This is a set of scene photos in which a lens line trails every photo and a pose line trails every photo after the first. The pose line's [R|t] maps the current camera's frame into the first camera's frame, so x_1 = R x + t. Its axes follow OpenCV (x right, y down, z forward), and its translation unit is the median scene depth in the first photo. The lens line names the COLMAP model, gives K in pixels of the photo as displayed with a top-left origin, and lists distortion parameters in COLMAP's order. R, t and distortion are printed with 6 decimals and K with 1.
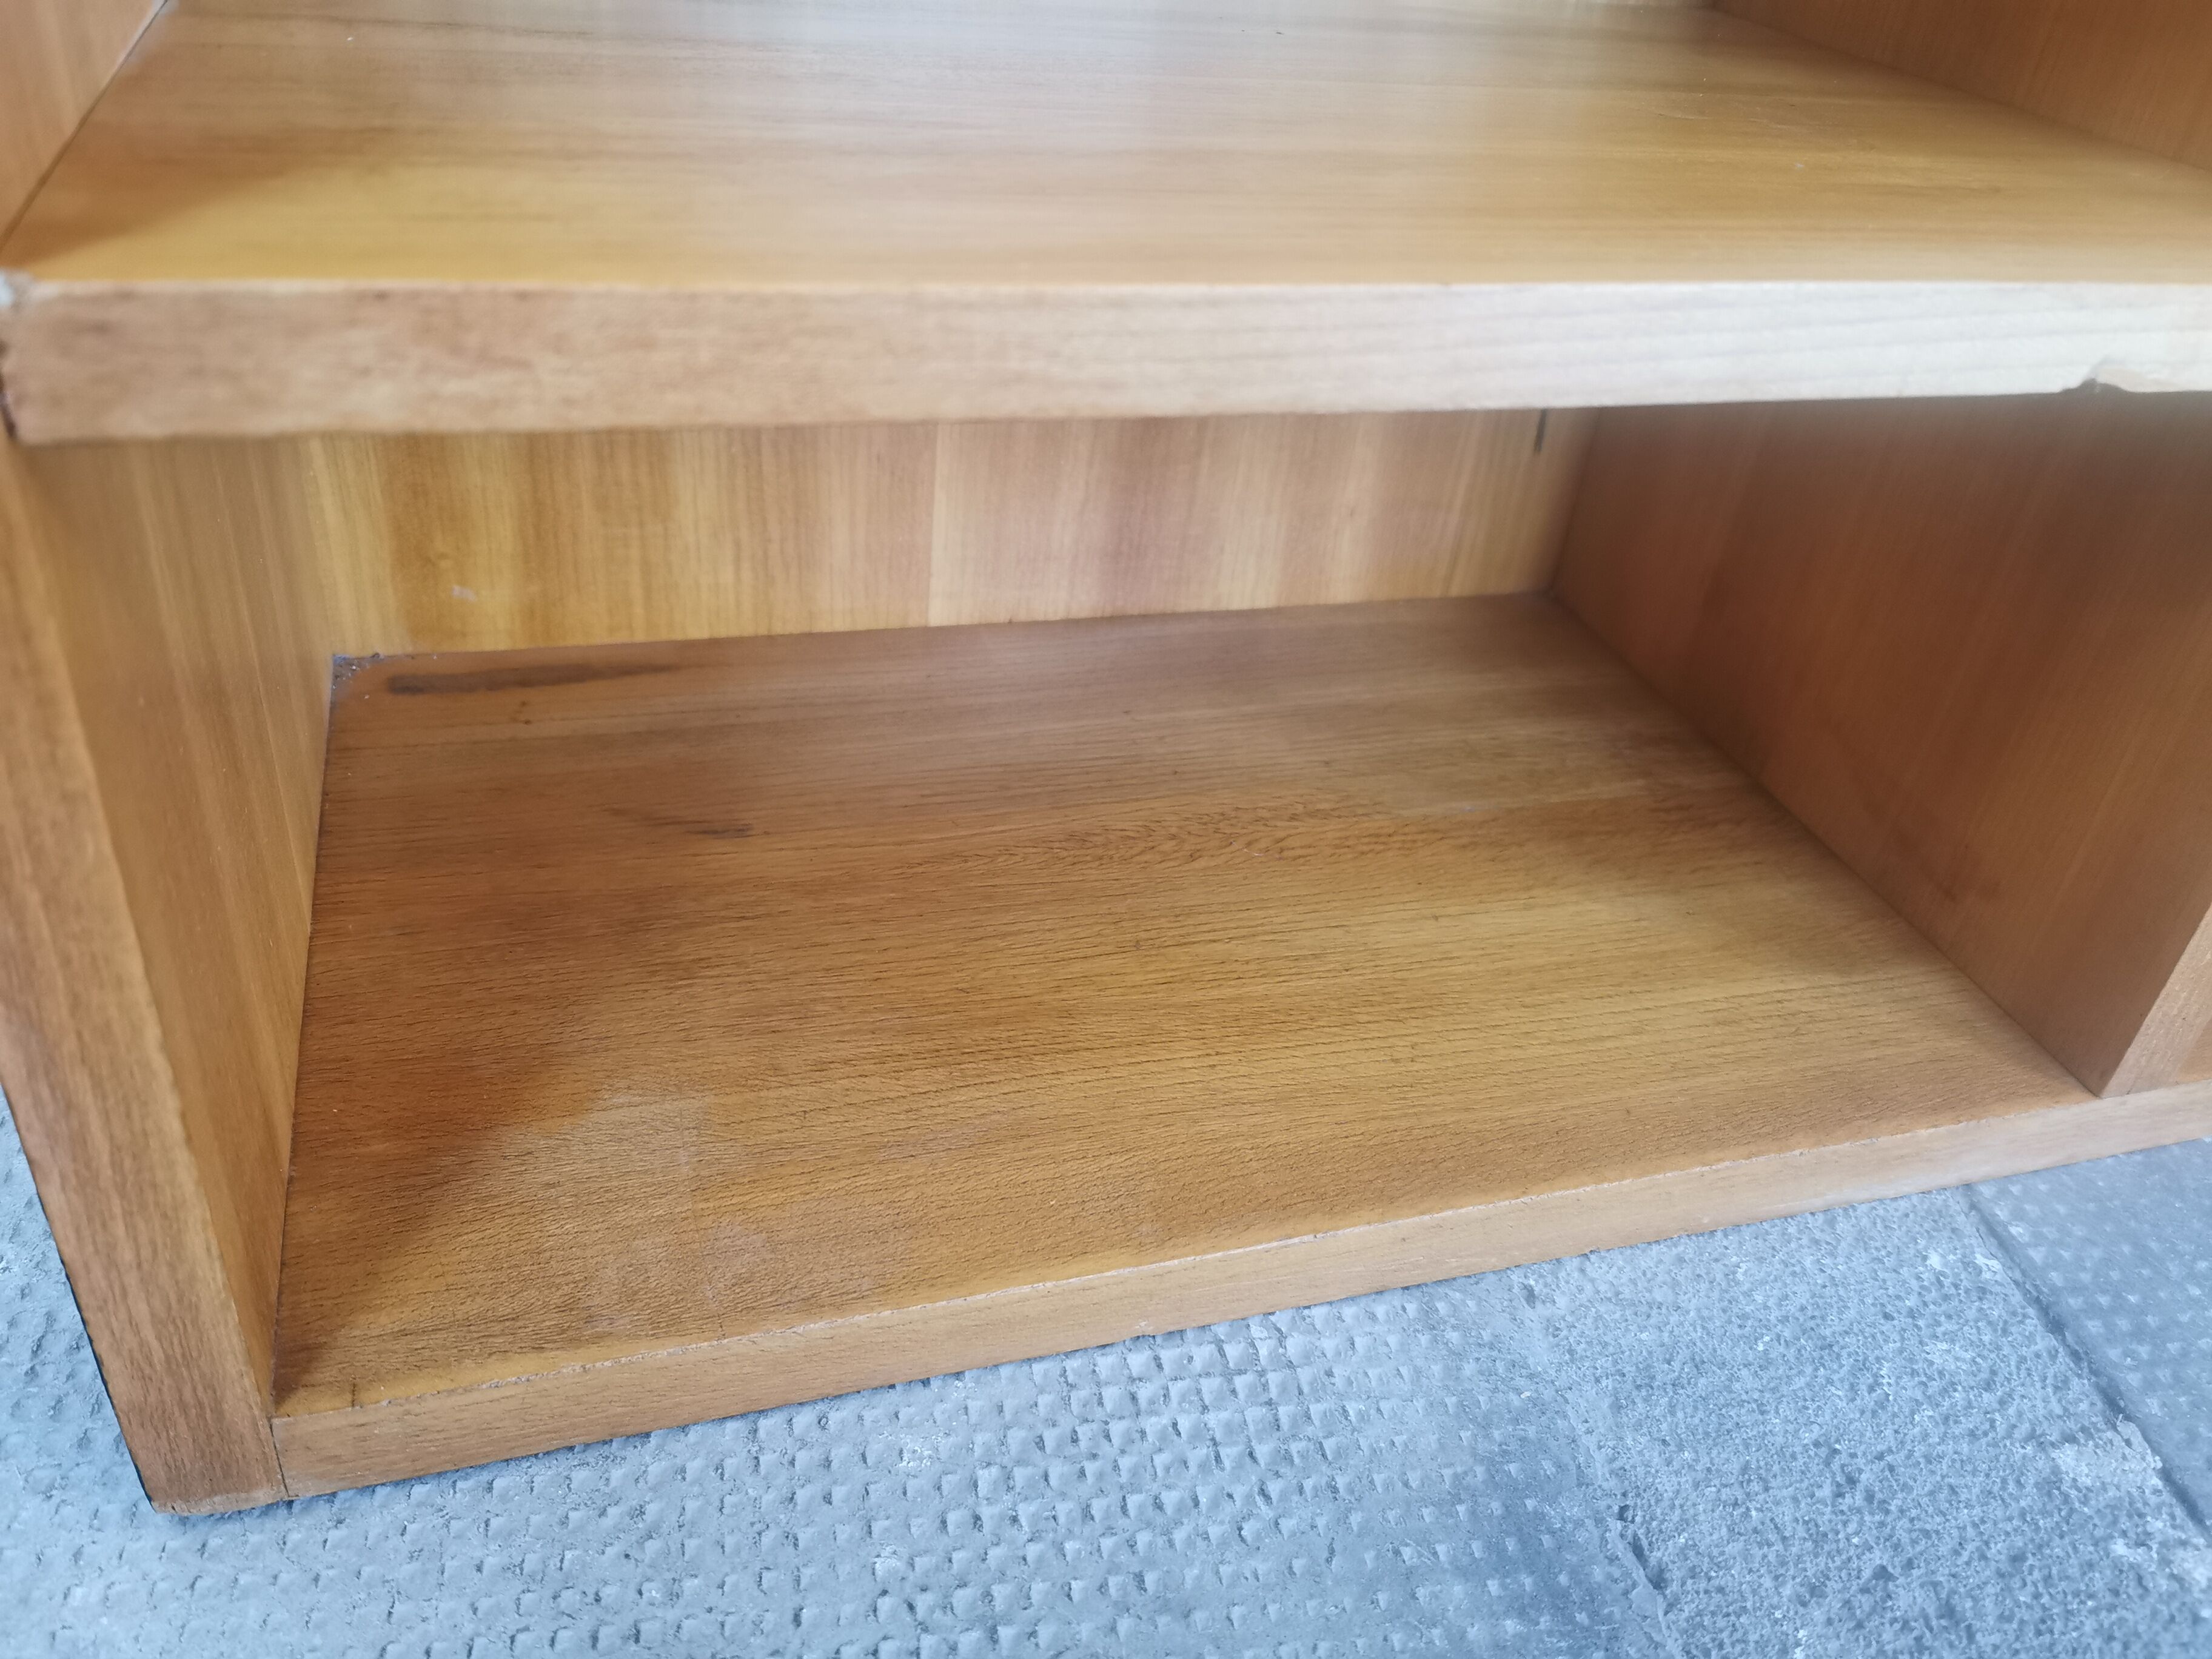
lens RADIAL K [[1716.3, 0, 1108.1], [0, 1716.3, 813.6], [0, 0, 1]] dist [0.049055, -0.081403]
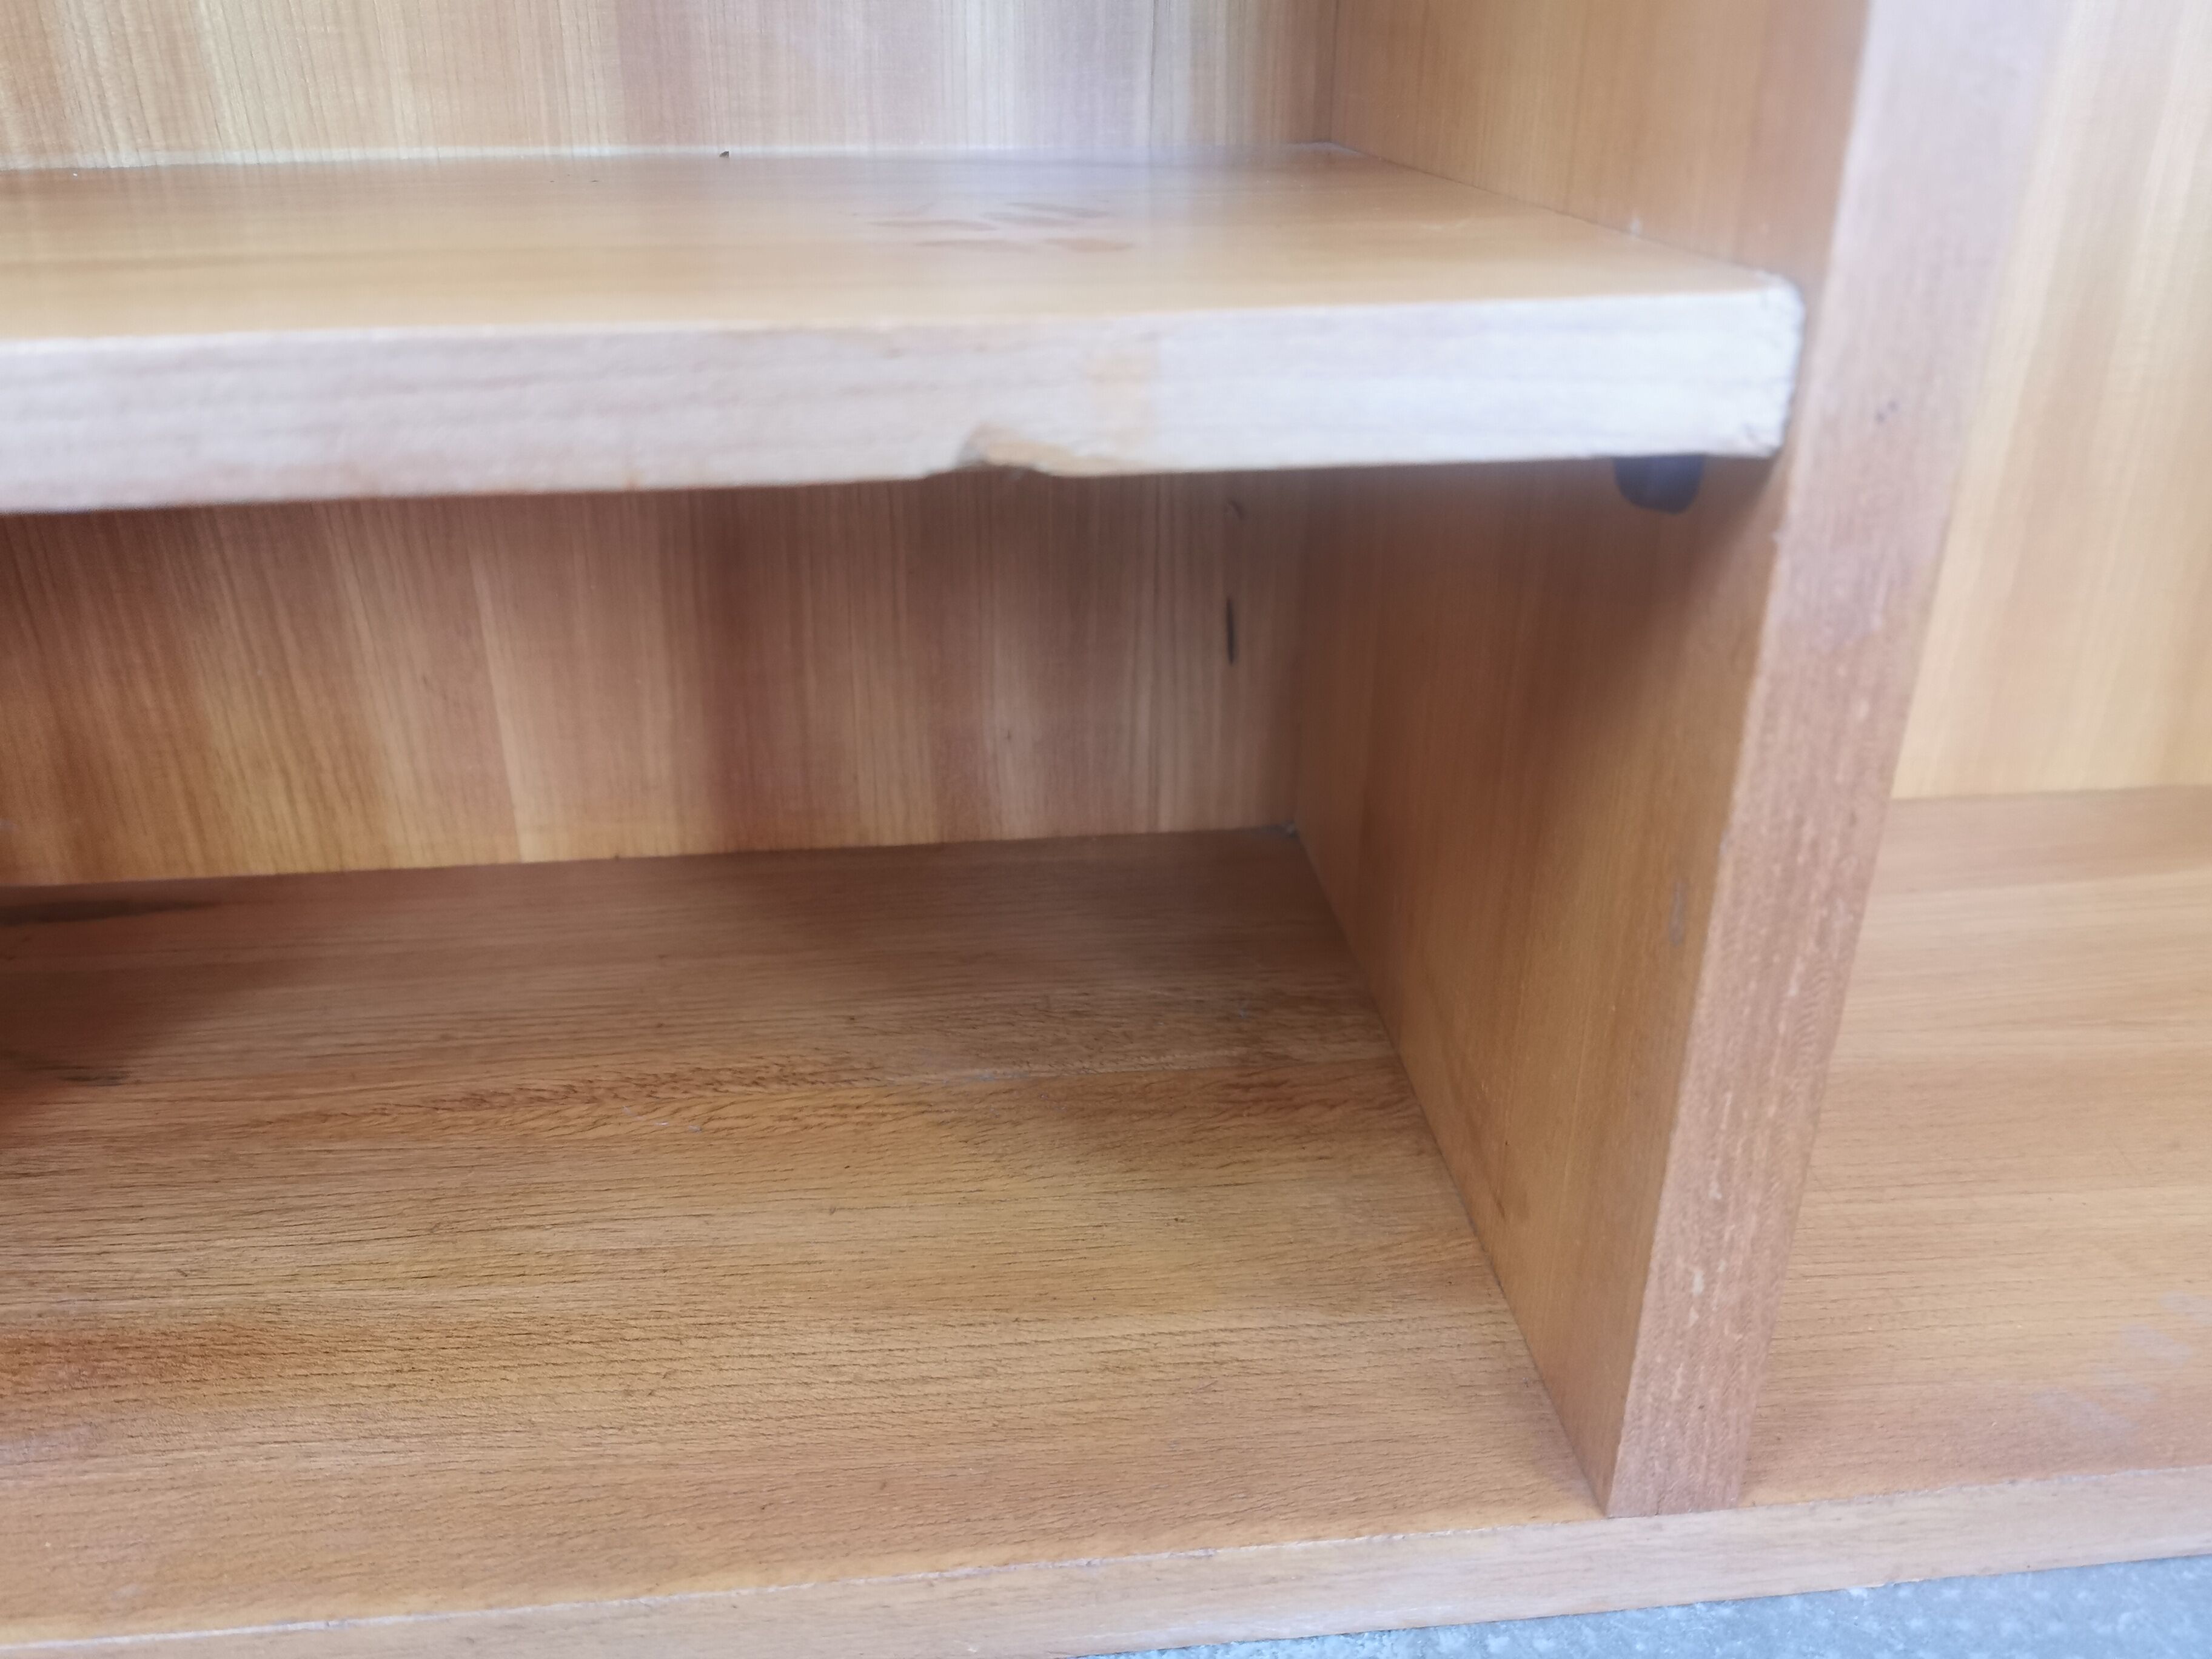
lens RADIAL K [[1716.3, 0, 1106.1], [0, 1716.3, 846.4], [0, 0, 1]] dist [0.049055, -0.081403]
pose [[0.973046, -0.004000, -0.230577, 0.436742], [-0.028644, 0.990010, -0.138055, -0.000185], [0.228826, 0.140939, 0.963211, 0.201171]]
